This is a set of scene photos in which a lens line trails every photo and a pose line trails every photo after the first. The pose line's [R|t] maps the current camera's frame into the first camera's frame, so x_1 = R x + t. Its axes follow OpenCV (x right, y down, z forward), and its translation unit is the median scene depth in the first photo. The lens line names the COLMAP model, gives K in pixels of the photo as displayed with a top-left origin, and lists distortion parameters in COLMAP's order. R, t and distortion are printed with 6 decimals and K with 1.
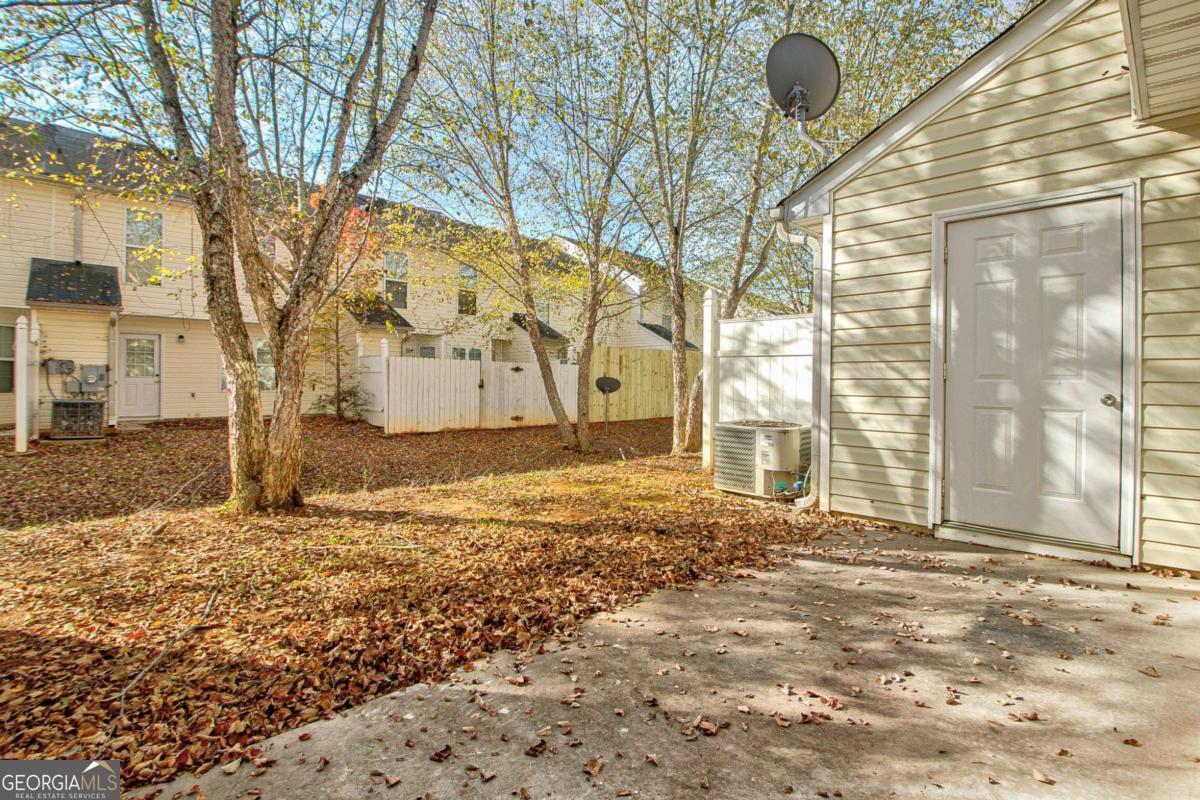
lens RADIAL K [[543.6, 0, 645.4], [0, 543.6, 382.6], [0, 0, 1]] dist [-0.036344, -0.004532]
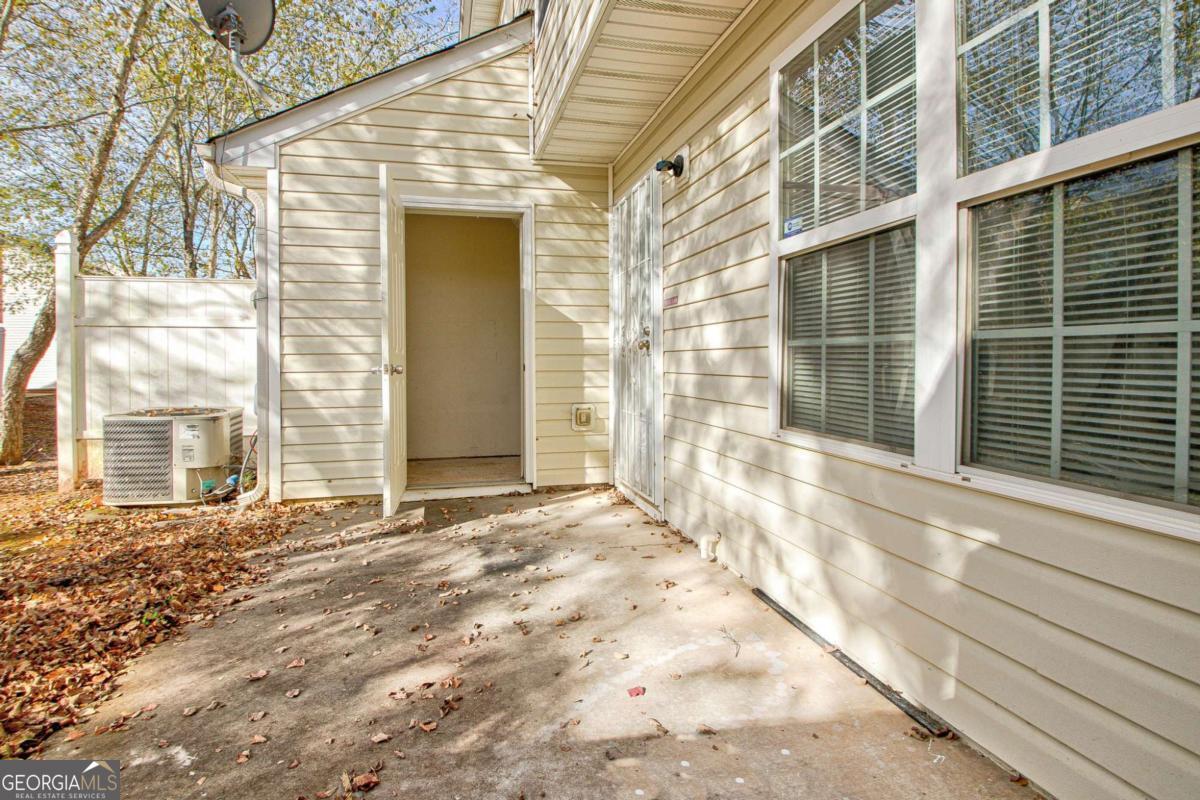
lens RADIAL K [[543.6, 0, 562.6], [0, 543.6, 367.3], [0, 0, 1]] dist [-0.036344, -0.004532]
pose [[0.563101, -0.026797, 0.825954, -0.130787], [0.015207, 0.999641, 0.022064, 0.002380], [-0.826248, 0.000136, 0.563306, 0.111053]]
